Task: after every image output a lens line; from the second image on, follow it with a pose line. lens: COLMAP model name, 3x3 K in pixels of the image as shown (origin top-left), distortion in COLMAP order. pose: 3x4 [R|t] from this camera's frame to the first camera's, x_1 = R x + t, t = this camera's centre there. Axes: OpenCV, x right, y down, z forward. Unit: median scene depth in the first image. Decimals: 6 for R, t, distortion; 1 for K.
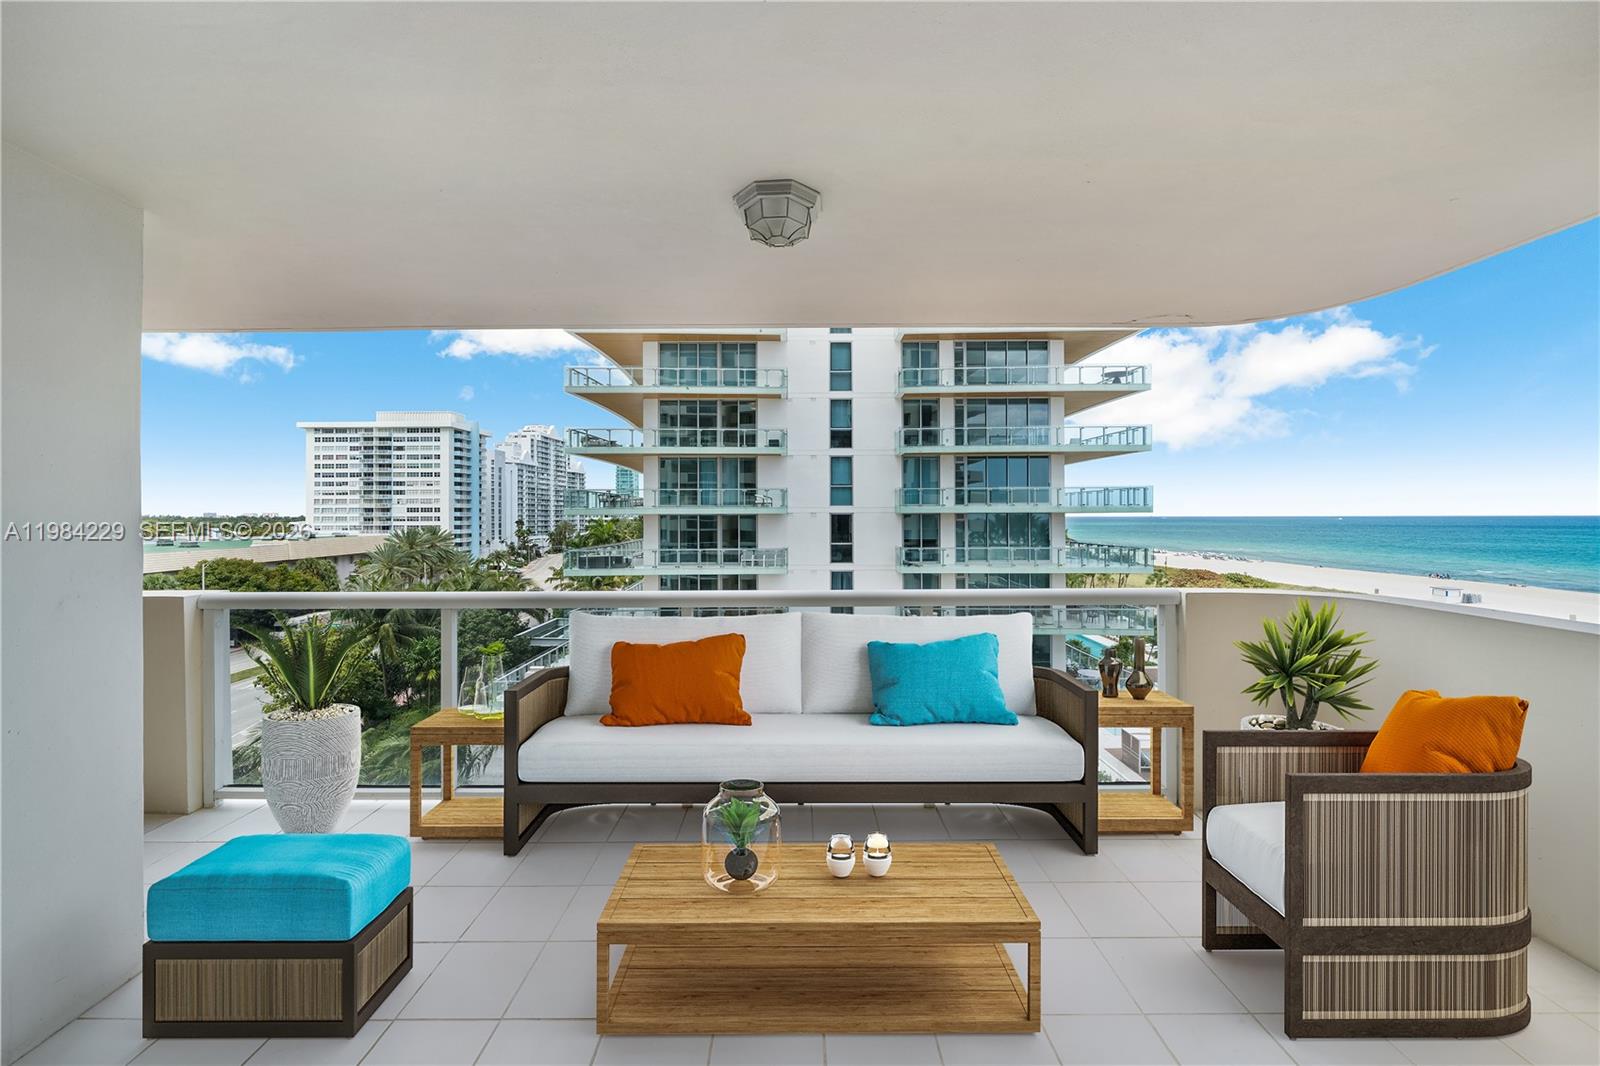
lens RADIAL K [[607.5, 0, 795.8], [0, 607.5, 513.4], [0, 0, 1]] dist [0.009515, 0.001443]
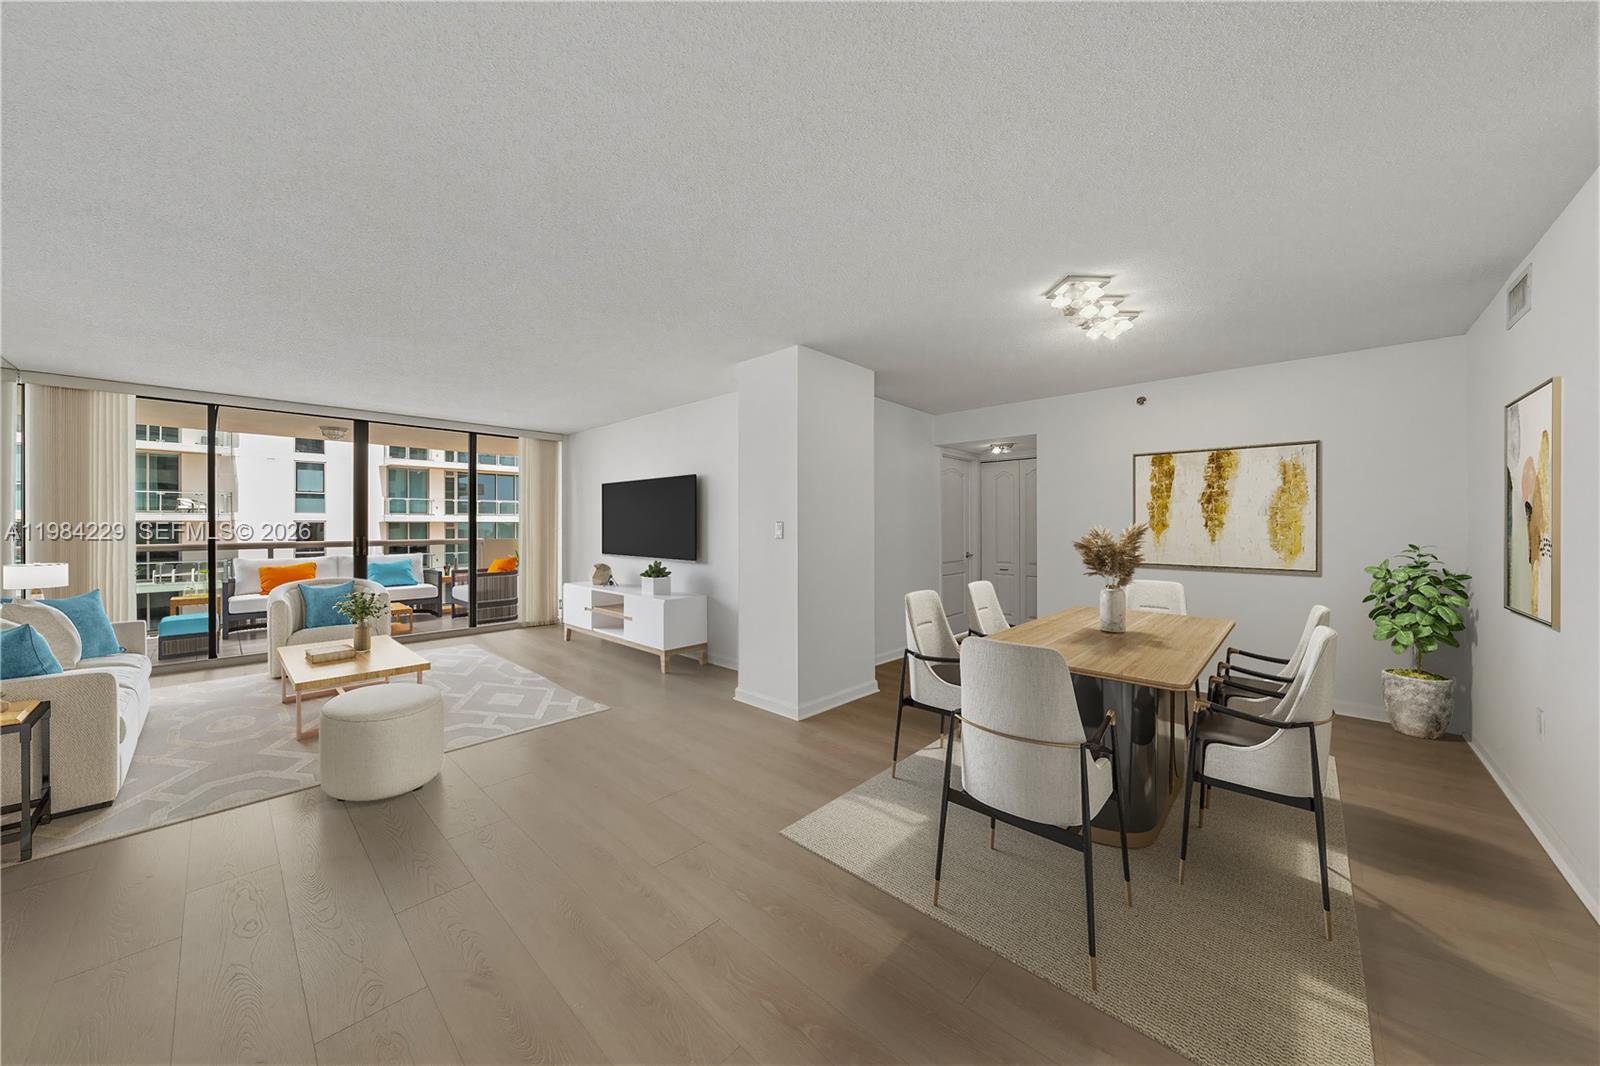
lens RADIAL K [[562.0, 0, 797.1], [0, 562.0, 529.8], [0, 0, 1]] dist [-0.003645, -0.000158]
pose [[0.694678, -0.002692, 0.719316, -0.028112], [-0.007232, 0.999916, 0.010727, -0.001963], [-0.719284, -0.012654, 0.694600, -0.173482]]
